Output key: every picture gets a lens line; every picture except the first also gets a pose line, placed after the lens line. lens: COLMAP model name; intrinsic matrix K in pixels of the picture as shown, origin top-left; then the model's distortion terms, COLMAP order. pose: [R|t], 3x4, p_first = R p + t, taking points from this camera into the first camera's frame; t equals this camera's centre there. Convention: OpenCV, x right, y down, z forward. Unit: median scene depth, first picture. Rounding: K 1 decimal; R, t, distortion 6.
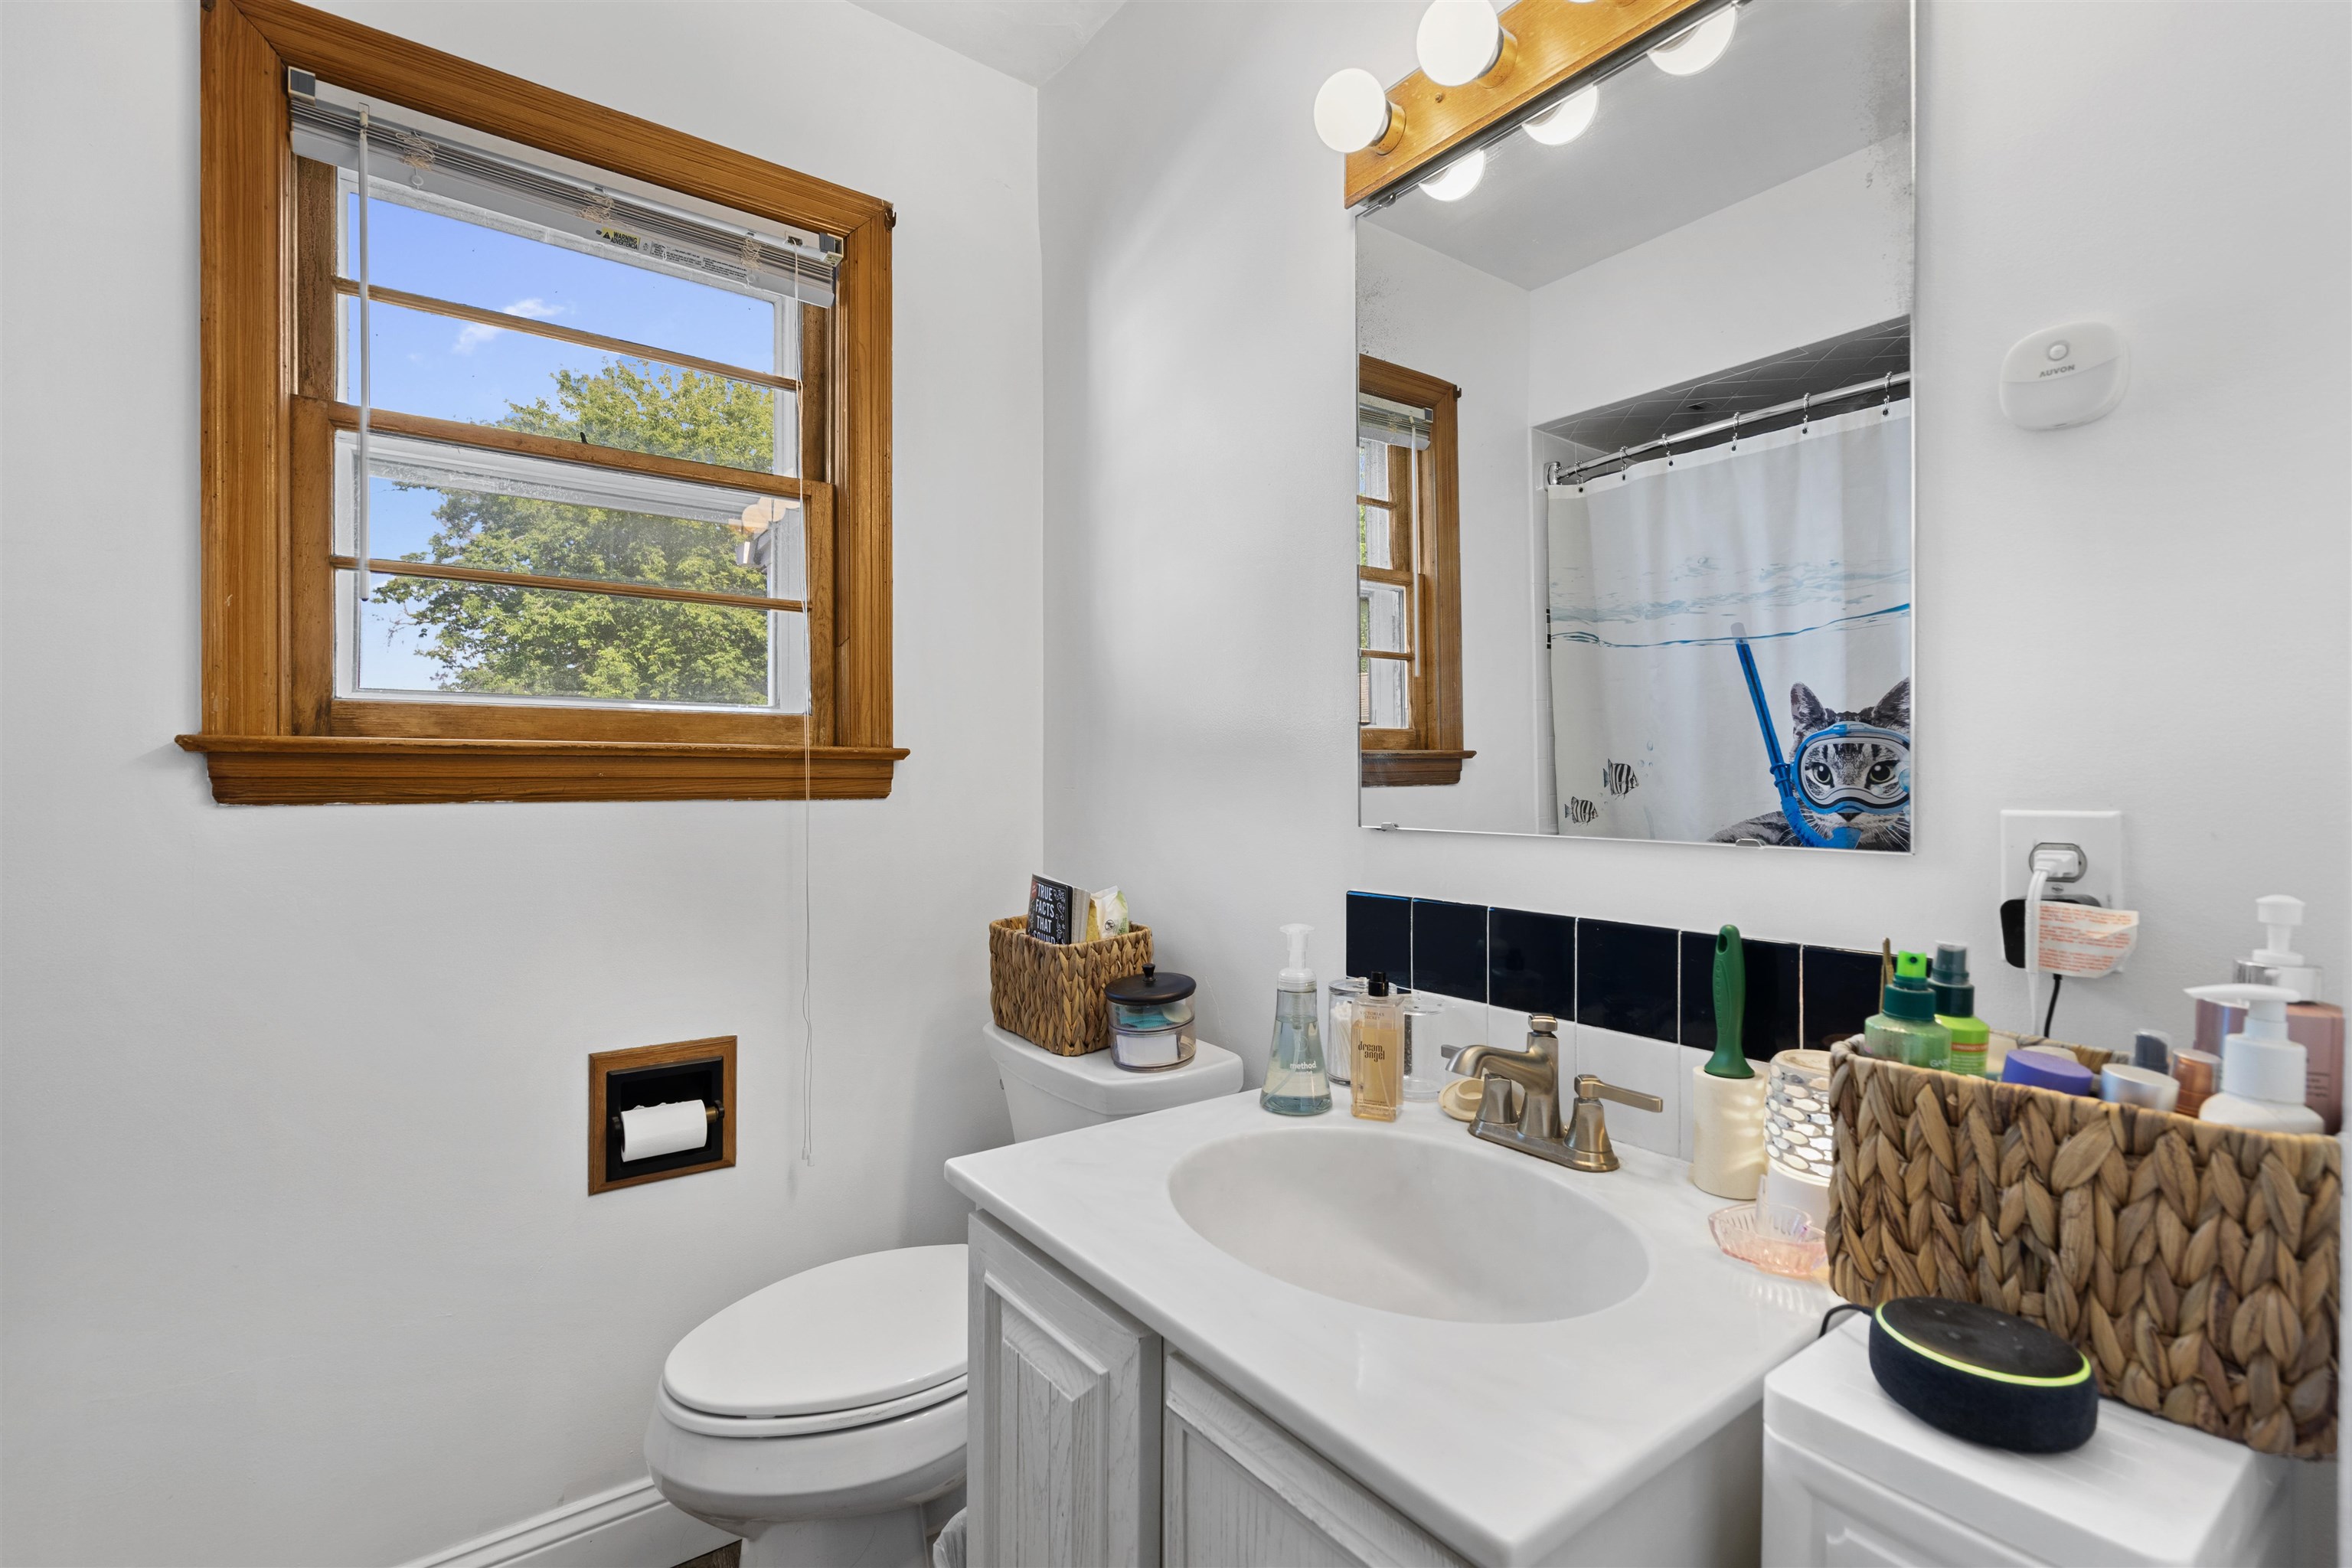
lens RADIAL K [[1070.8, 0, 1181.3], [0, 1070.8, 780.4], [0, 0, 1]] dist [-0.012504, 0.009431]
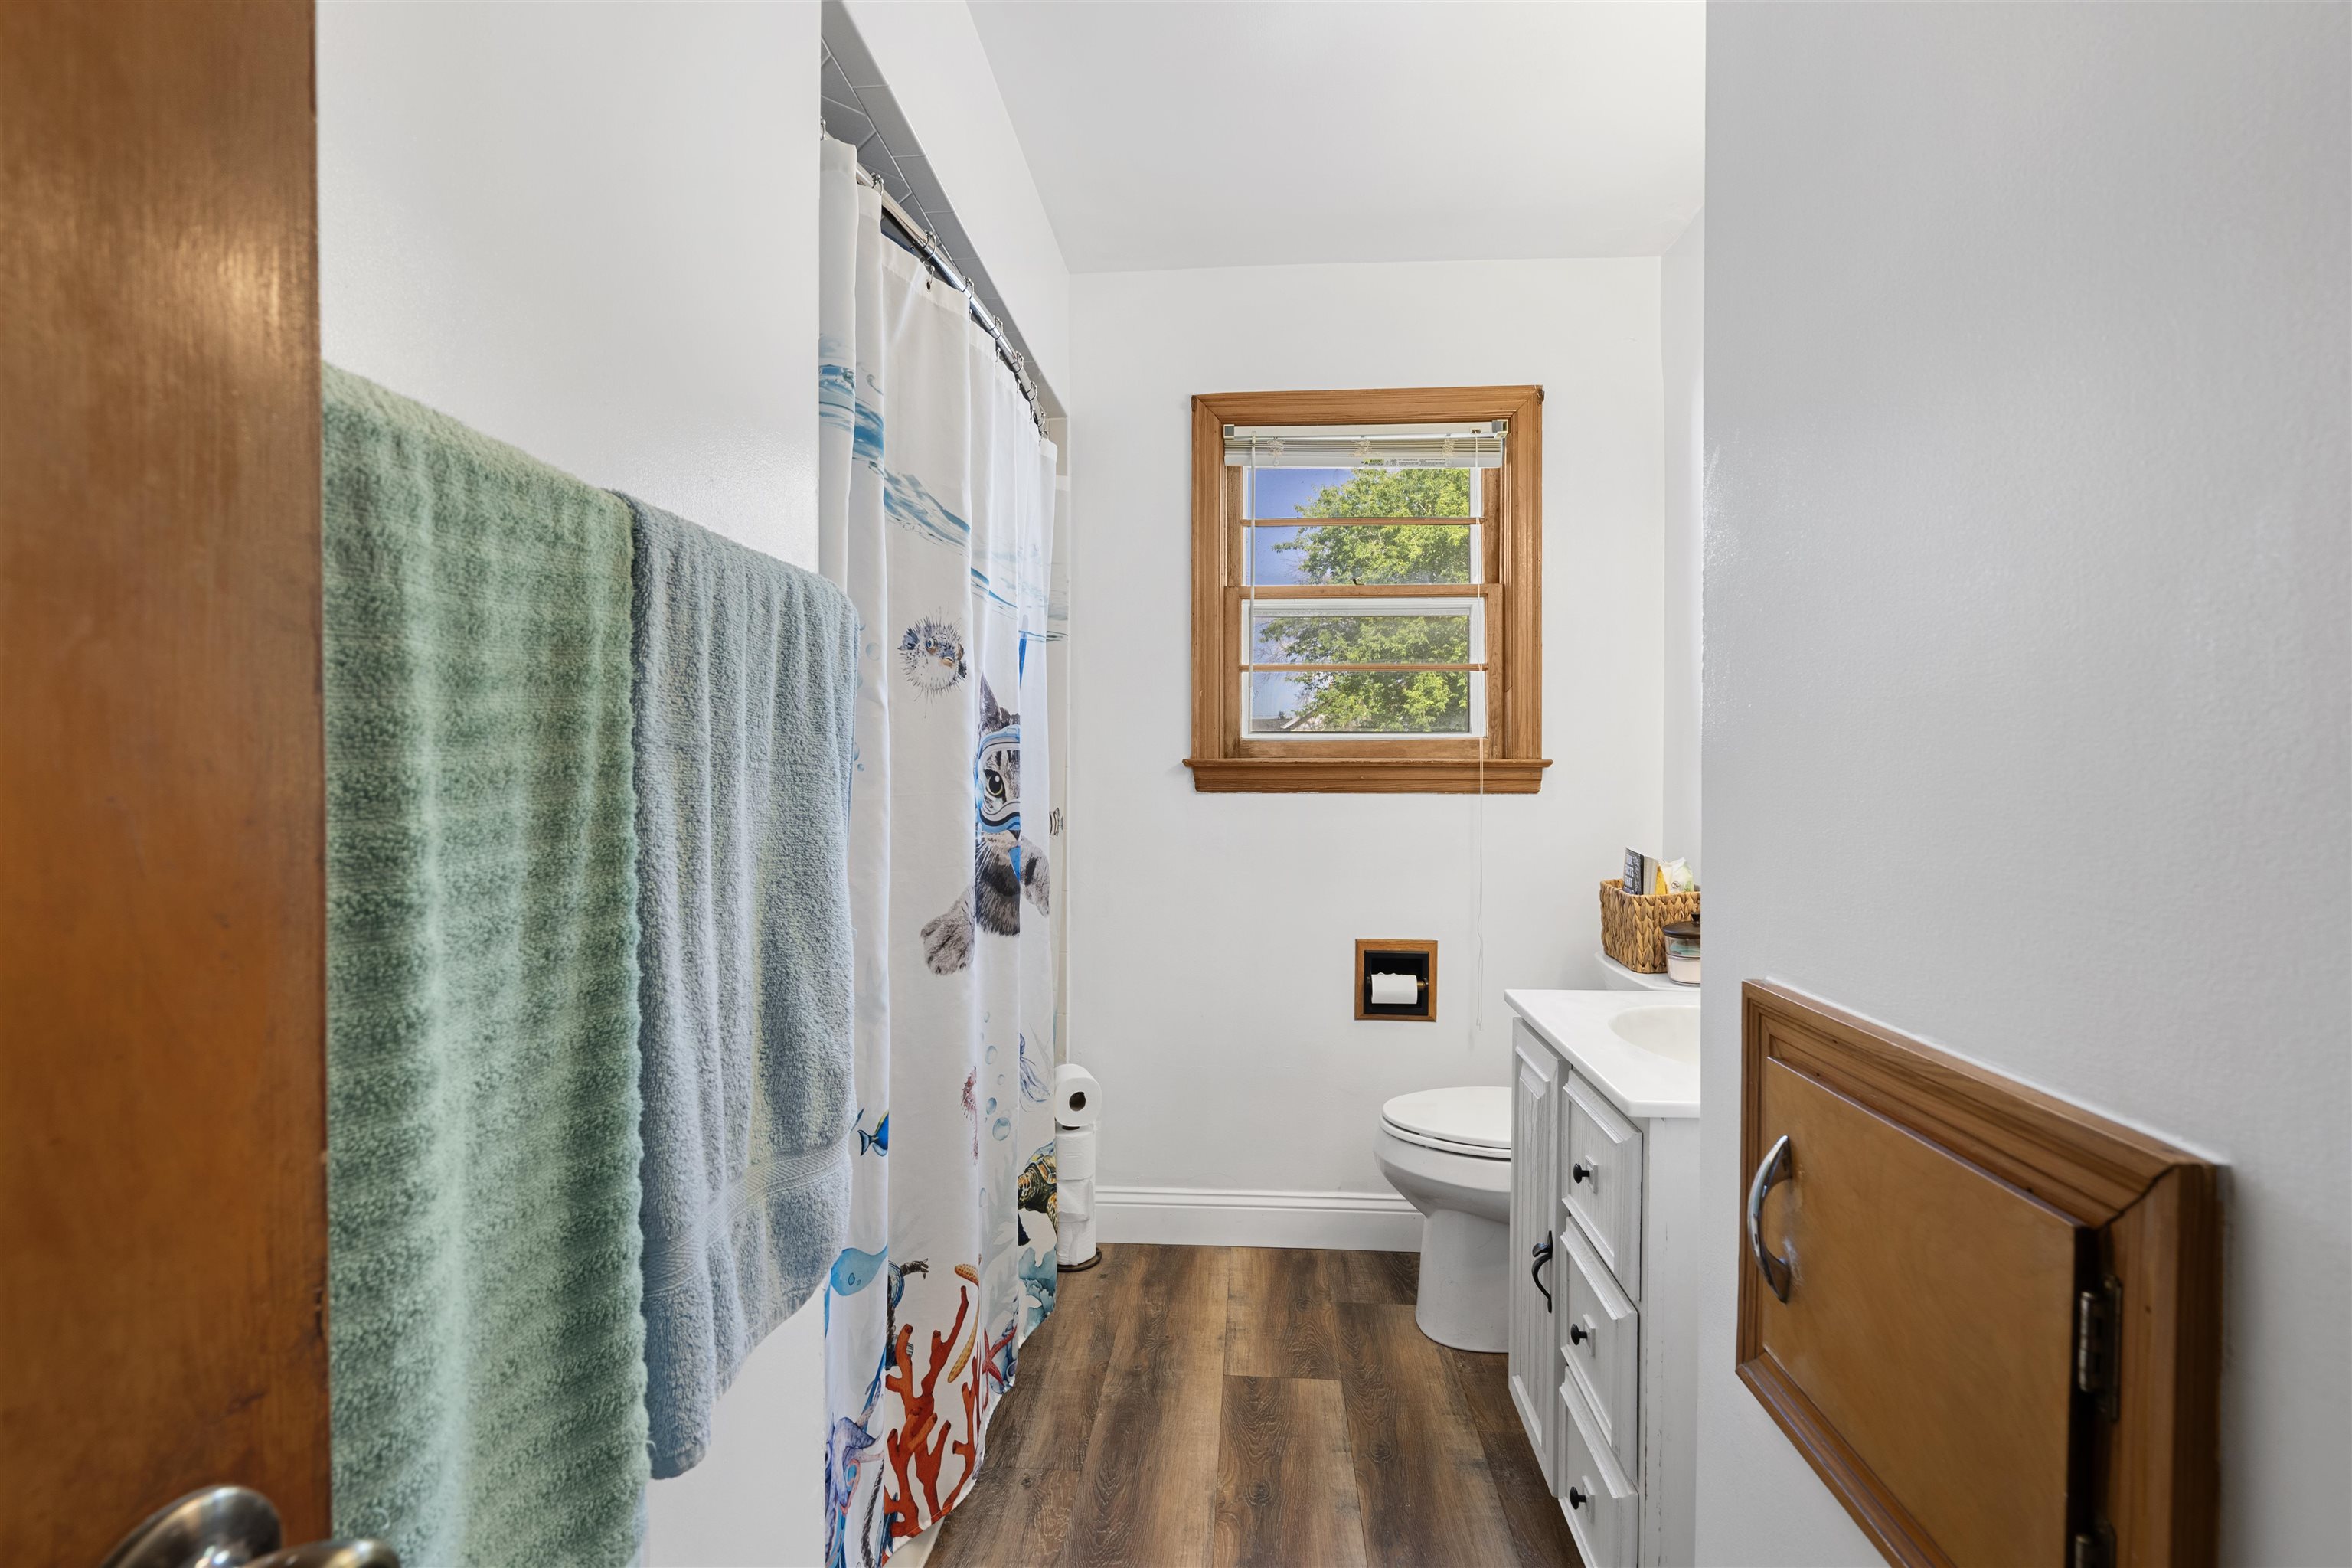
lens RADIAL K [[1070.8, 0, 1181.3], [0, 1070.8, 780.4], [0, 0, 1]] dist [-0.012504, 0.009431]
pose [[0.750326, 0.002656, -0.661063, 0.369089], [-0.002835, 0.999996, 0.000799, -0.001378], [0.661062, 0.001275, 0.750330, -0.476131]]
